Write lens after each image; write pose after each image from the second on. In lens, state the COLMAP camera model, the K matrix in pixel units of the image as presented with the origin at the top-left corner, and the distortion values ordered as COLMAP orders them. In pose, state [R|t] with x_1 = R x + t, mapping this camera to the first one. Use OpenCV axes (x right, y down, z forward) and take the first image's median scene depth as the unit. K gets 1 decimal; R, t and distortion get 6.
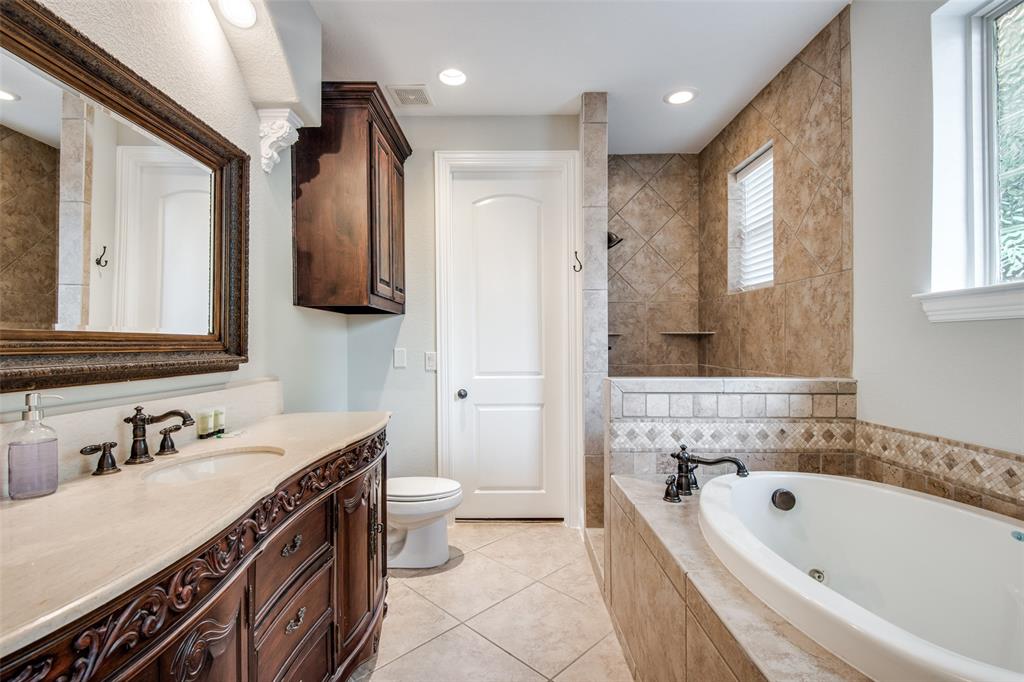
lens RADIAL K [[459.6, 0, 512.0], [0, 459.6, 341.0], [0, 0, 1]] dist [0.001472, 0.000197]
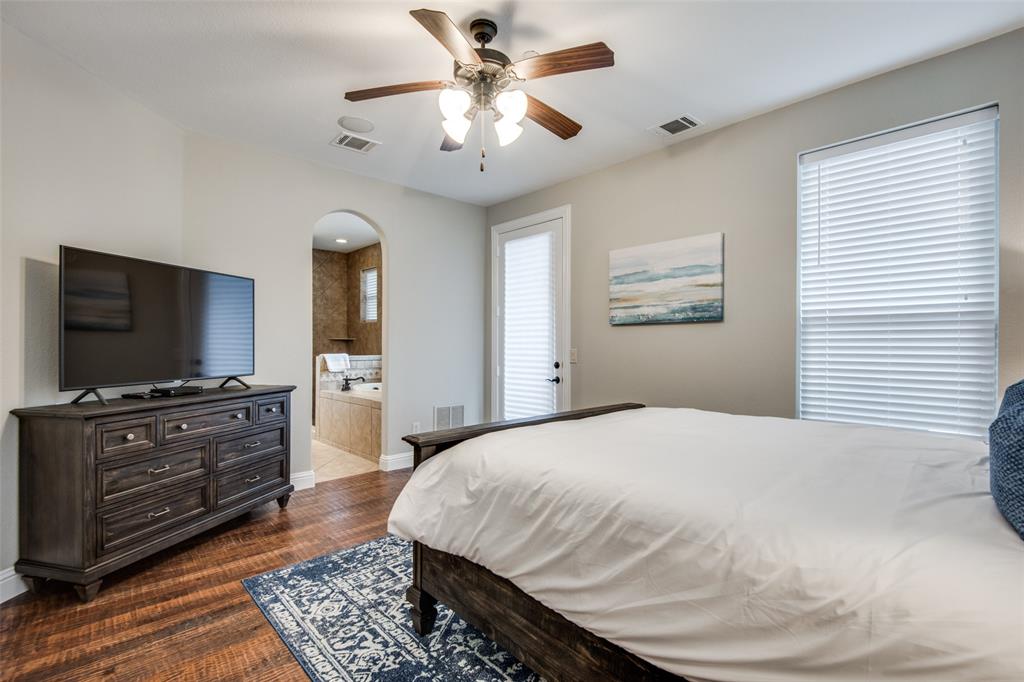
lens RADIAL K [[459.6, 0, 512.0], [0, 459.6, 341.0], [0, 0, 1]] dist [0.001472, 0.000197]
pose [[0.727444, 0.000931, 0.686167, -0.527601], [-0.002004, 0.999998, 0.000768, -0.011766], [-0.686164, -0.001933, 0.727444, -1.133146]]
